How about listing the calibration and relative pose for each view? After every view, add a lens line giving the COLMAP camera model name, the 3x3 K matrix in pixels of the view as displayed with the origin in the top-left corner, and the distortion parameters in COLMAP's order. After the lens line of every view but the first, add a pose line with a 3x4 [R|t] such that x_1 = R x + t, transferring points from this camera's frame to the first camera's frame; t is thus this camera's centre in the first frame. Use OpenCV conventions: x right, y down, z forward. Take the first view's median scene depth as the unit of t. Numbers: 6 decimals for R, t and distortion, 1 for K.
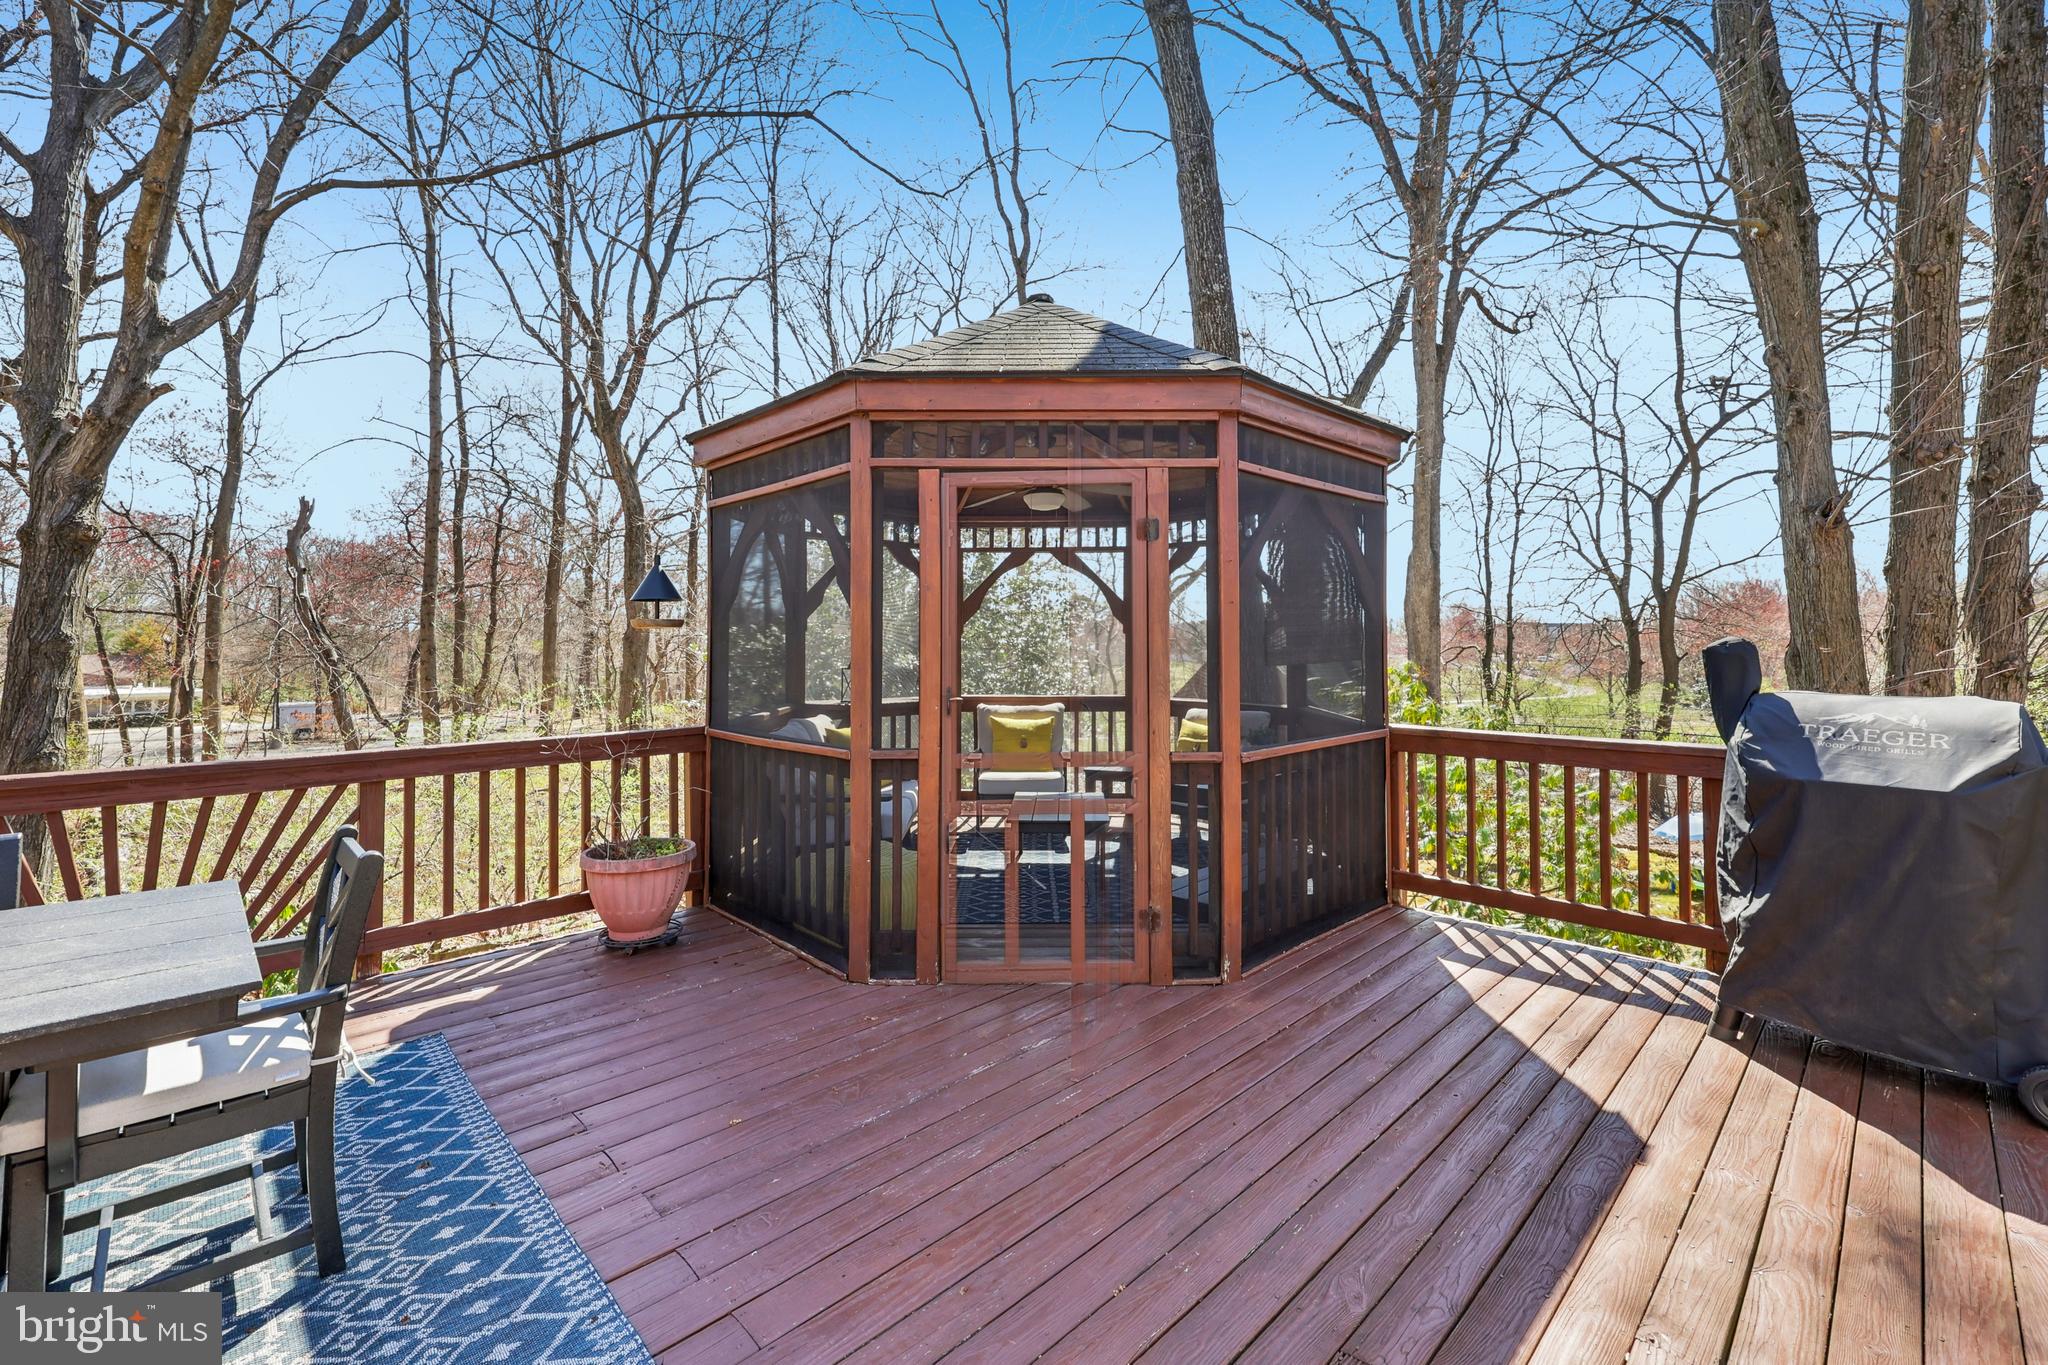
lens RADIAL K [[865.9, 0, 1029.9], [0, 865.9, 620.4], [0, 0, 1]] dist [-0.000835, 0.000184]
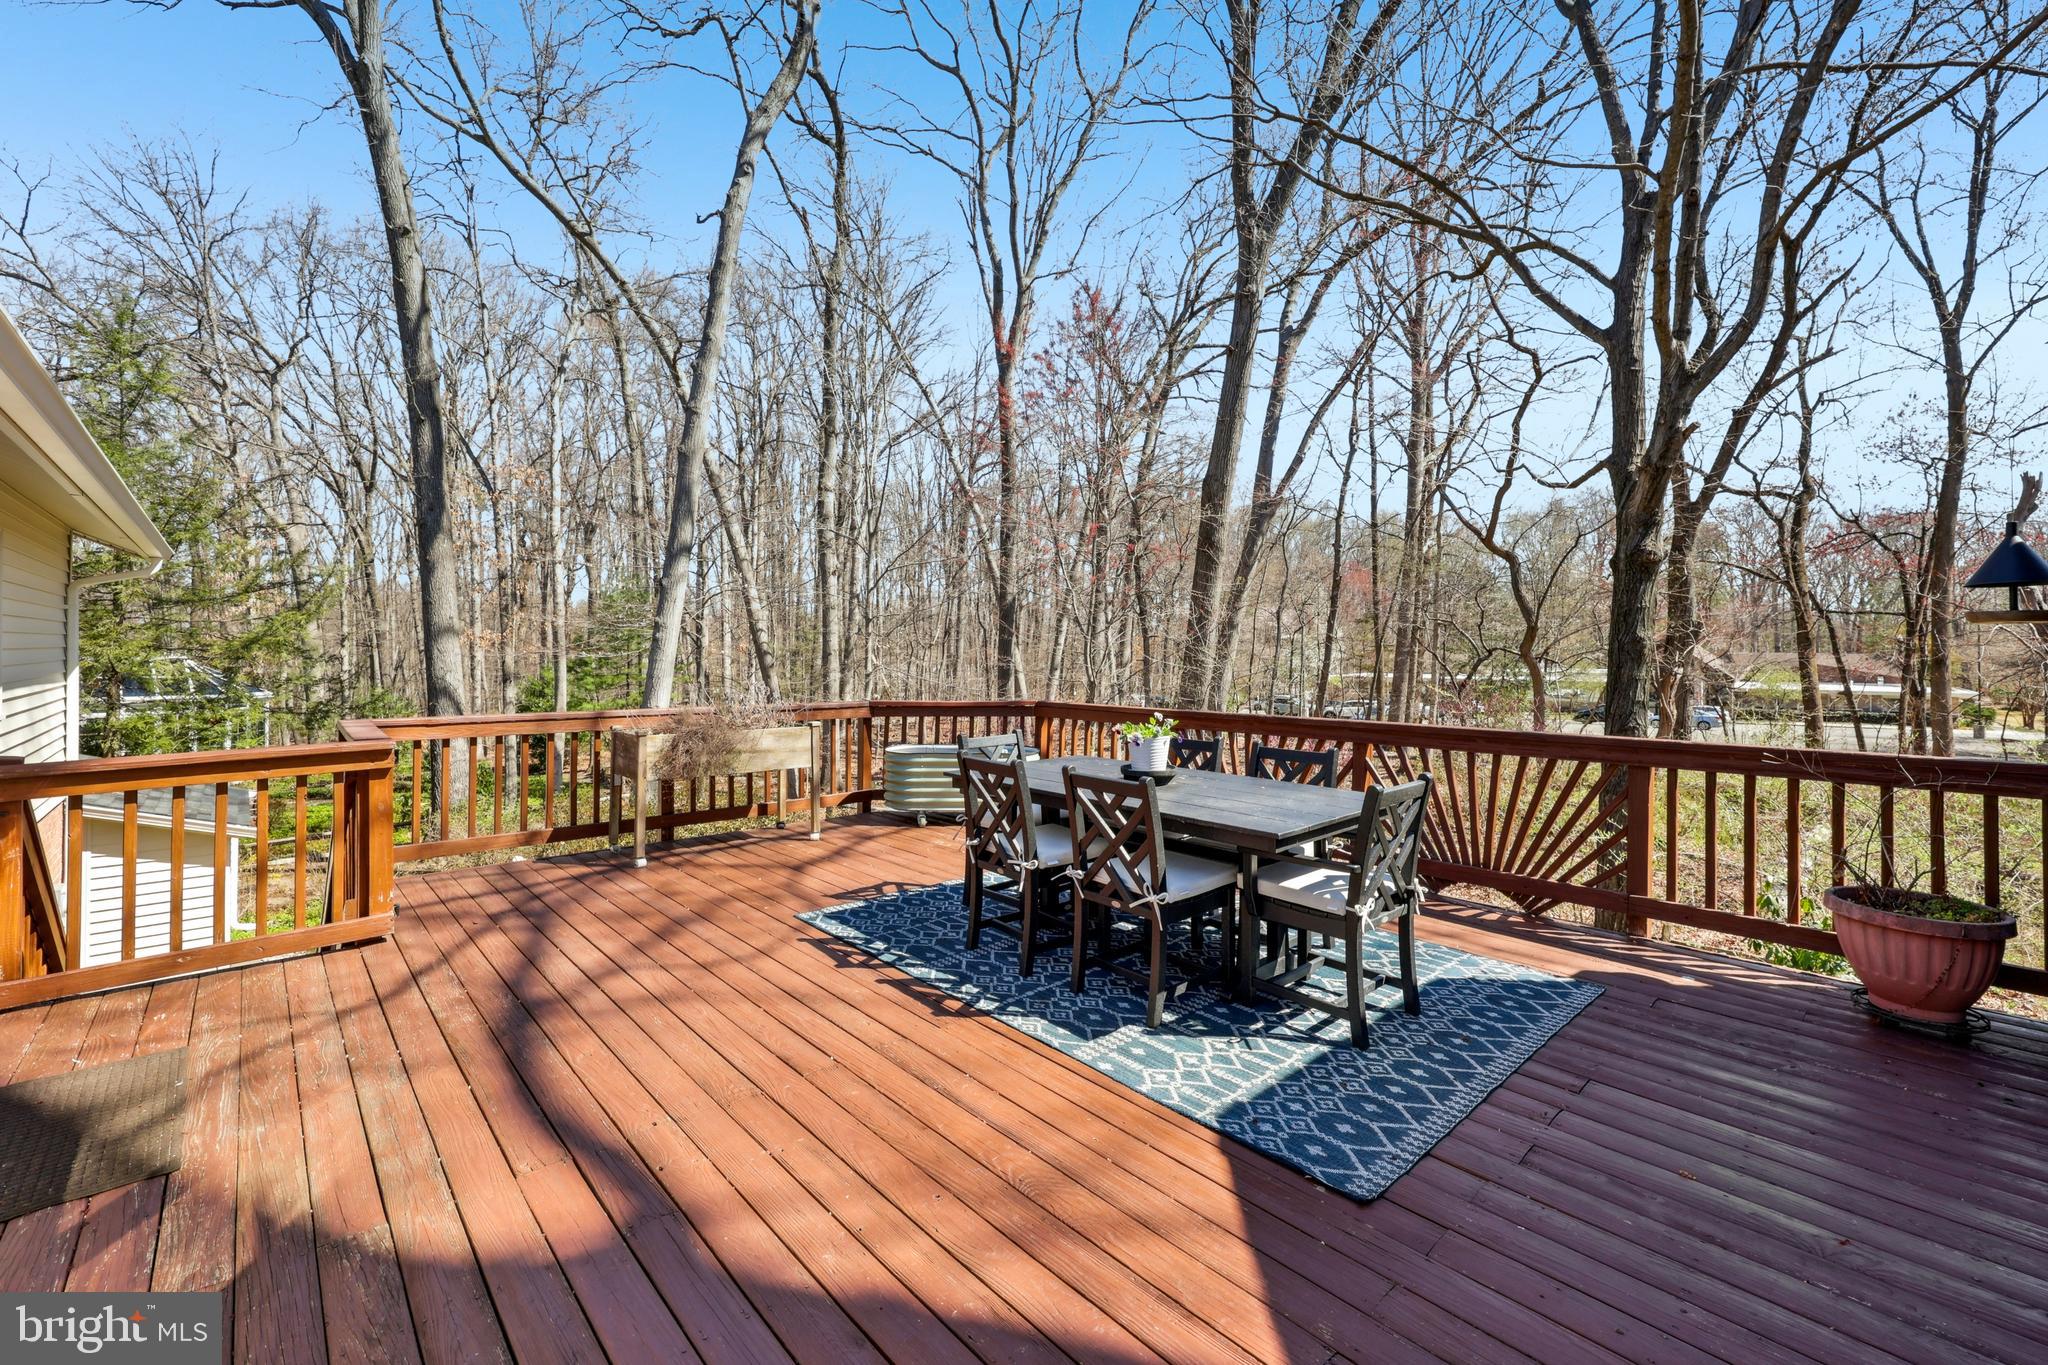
lens RADIAL K [[859.1, 0, 1026.7], [0, 859.1, 646.3], [0, 0, 1]] dist [-0.000019, -0.000106]
pose [[-0.032701, 0.002965, -0.999461, 0.072437], [0.027802, 0.999611, 0.002056, 0.000849], [0.999078, -0.027720, -0.032771, 0.044675]]
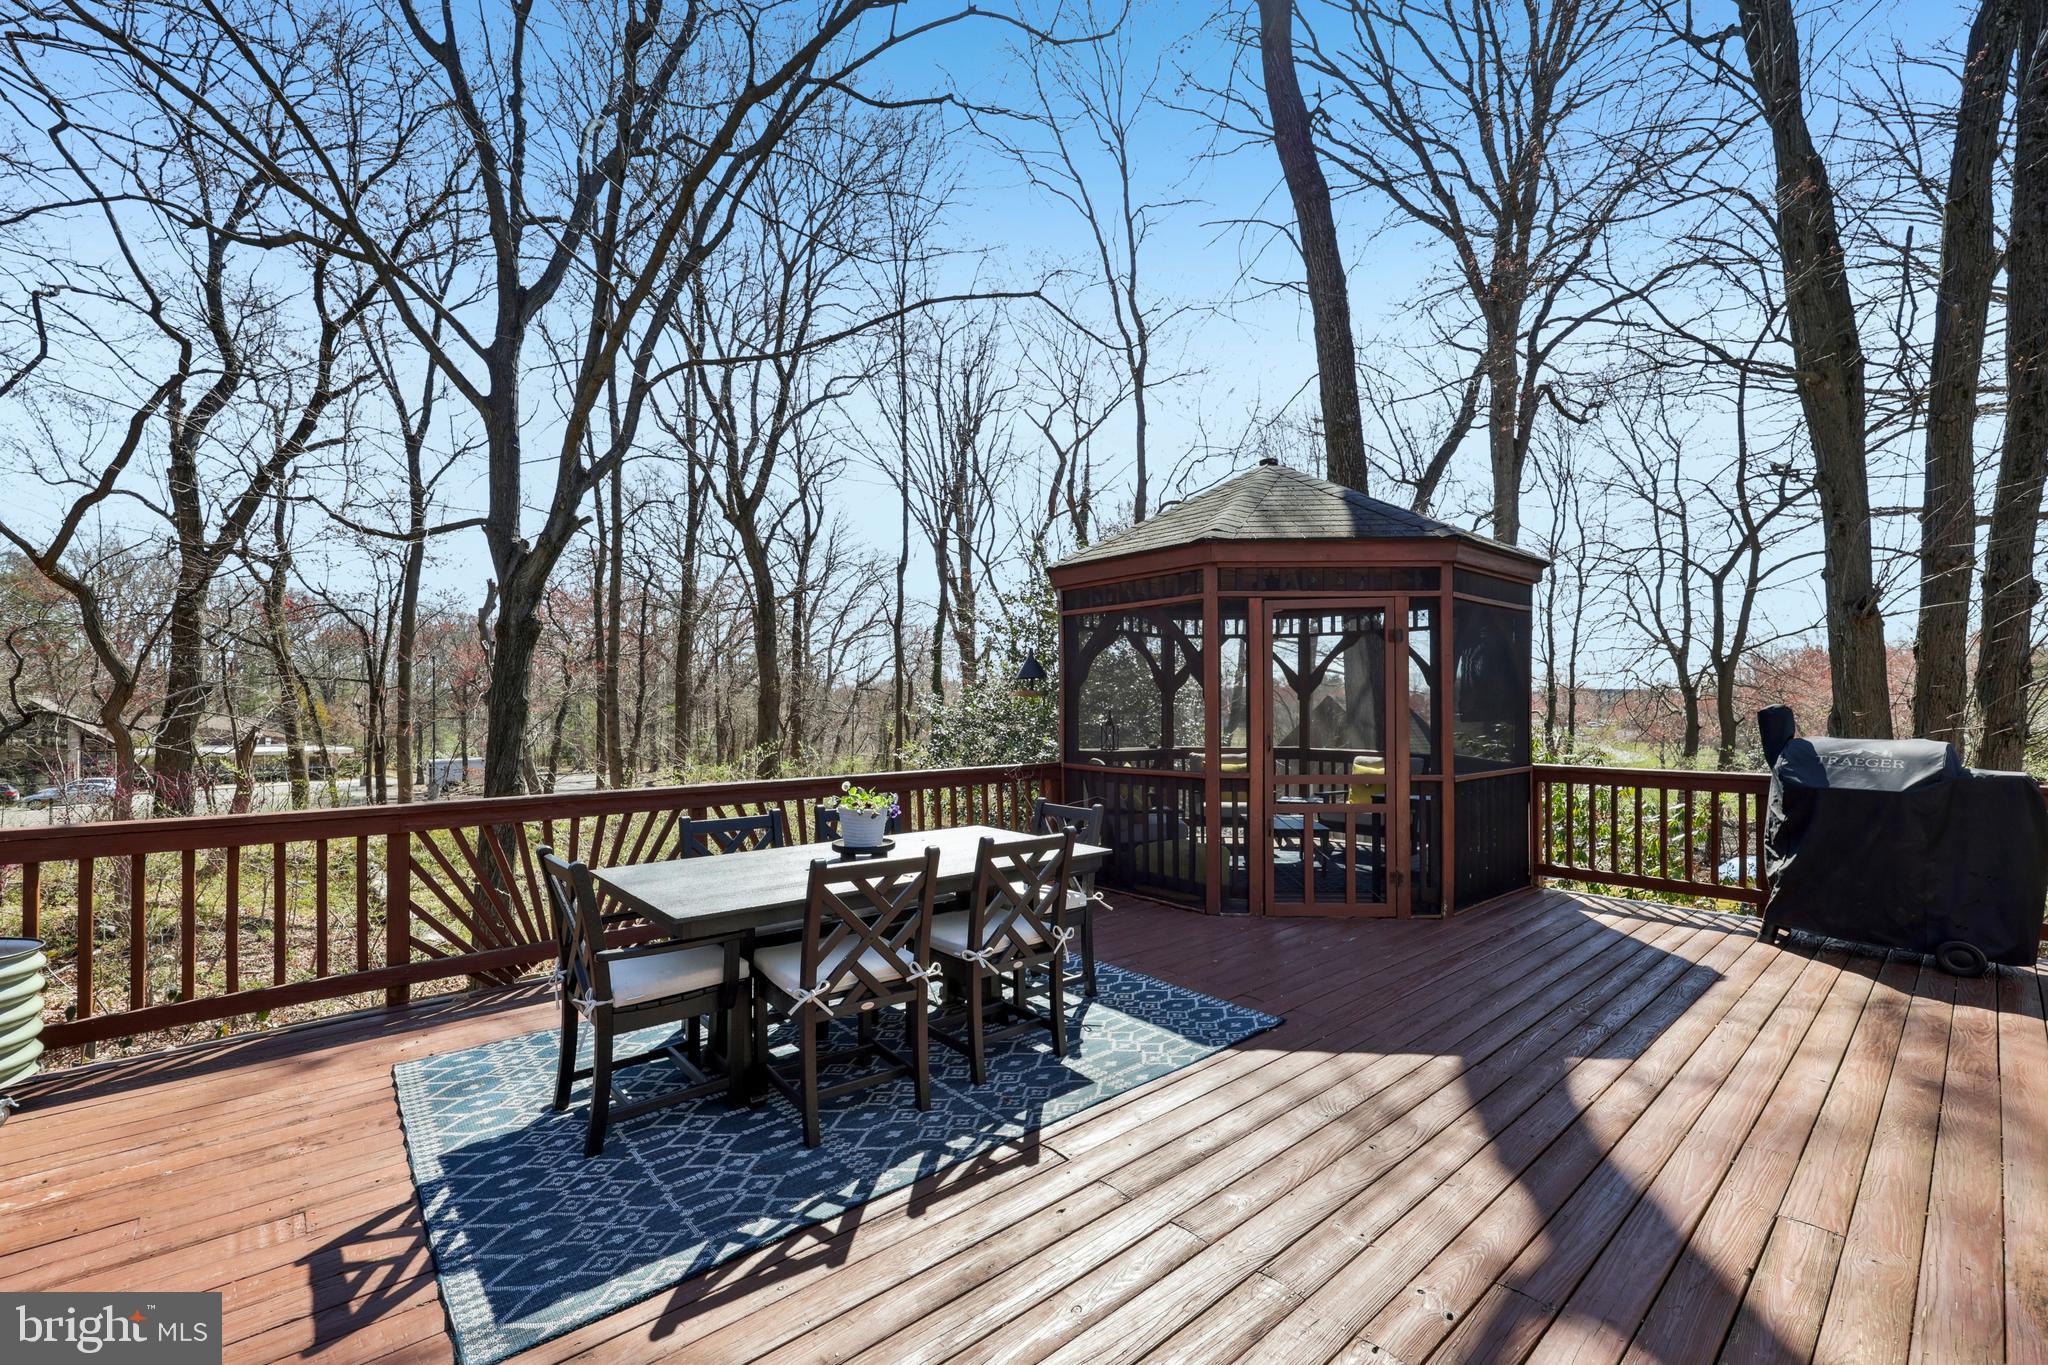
lens RADIAL K [[831.2, 0, 1041.8], [0, 831.2, 702.3], [0, 0, 1]] dist [0.000534, 0.000040]
pose [[0.998673, 0.001842, -0.051460, -0.078485], [-0.000823, 0.999803, 0.019820, -0.002203], [0.051486, -0.019751, 0.998478, -0.101632]]
